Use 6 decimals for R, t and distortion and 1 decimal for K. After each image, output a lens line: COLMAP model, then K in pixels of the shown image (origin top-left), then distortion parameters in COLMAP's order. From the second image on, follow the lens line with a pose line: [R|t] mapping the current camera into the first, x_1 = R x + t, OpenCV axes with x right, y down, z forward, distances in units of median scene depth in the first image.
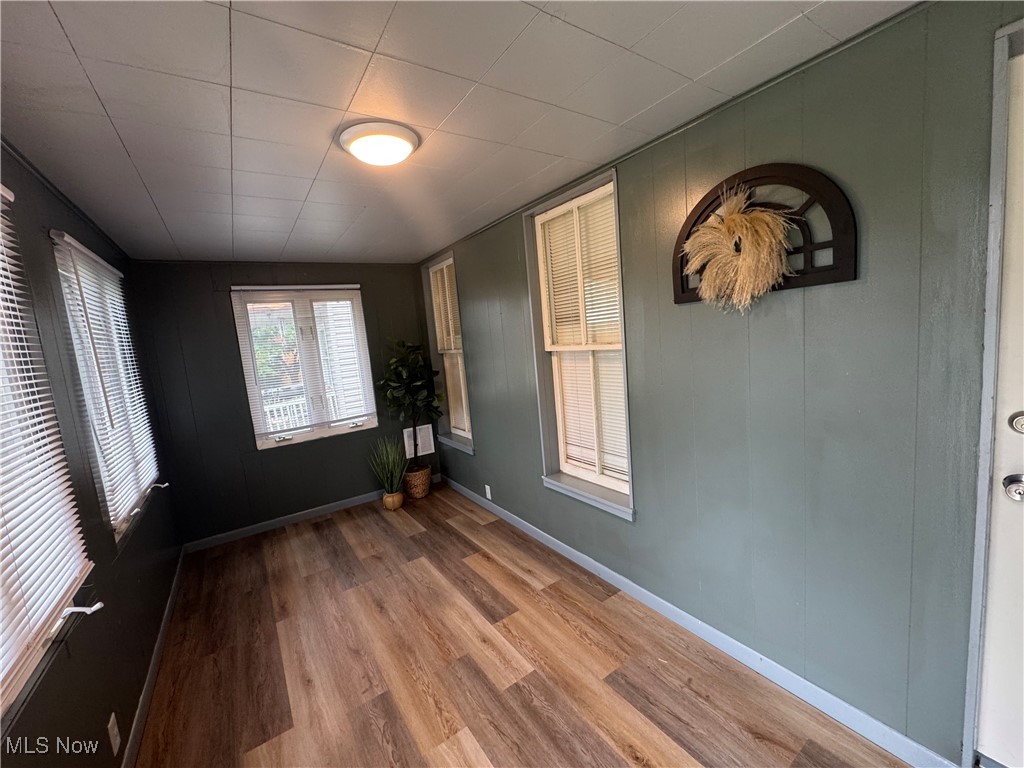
lens RADIAL K [[409.1, 0, 509.9], [0, 409.1, 383.8], [0, 0, 1]] dist [-0.004083, -0.000124]
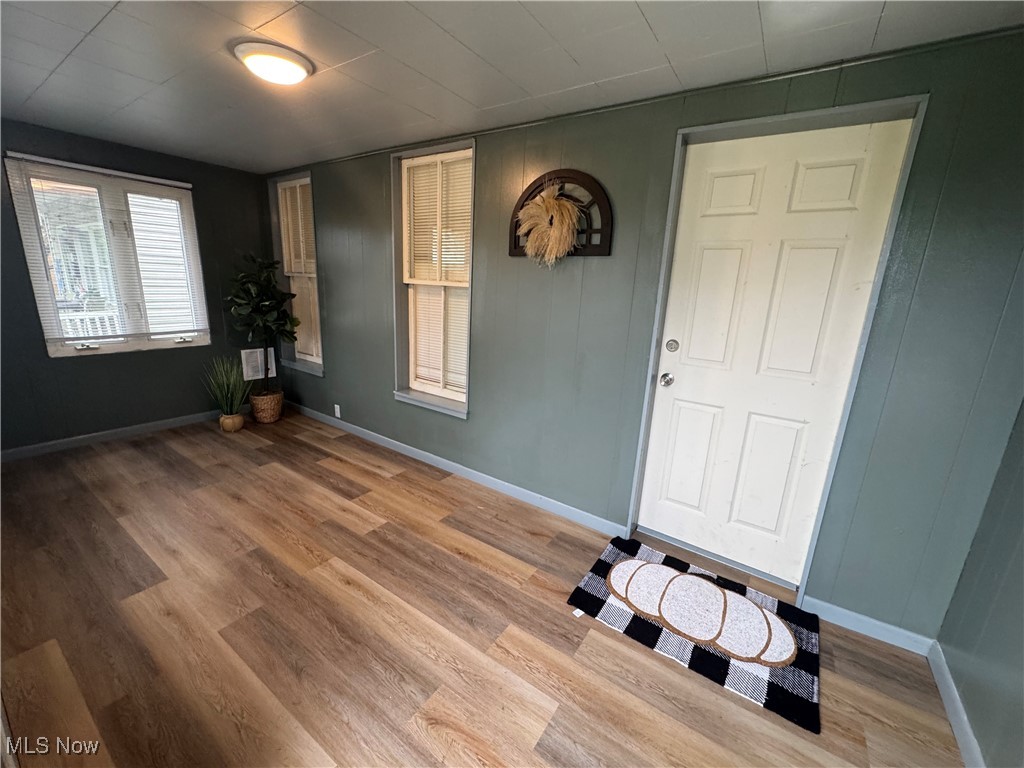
lens RADIAL K [[409.1, 0, 512.5], [0, 409.1, 383.4], [0, 0, 1]] dist [-0.004083, -0.000124]
pose [[0.919400, 0.042851, 0.390983, -0.078432], [-0.086391, 0.991774, 0.094452, 0.073767], [-0.383719, -0.120617, 0.915539, -0.234628]]
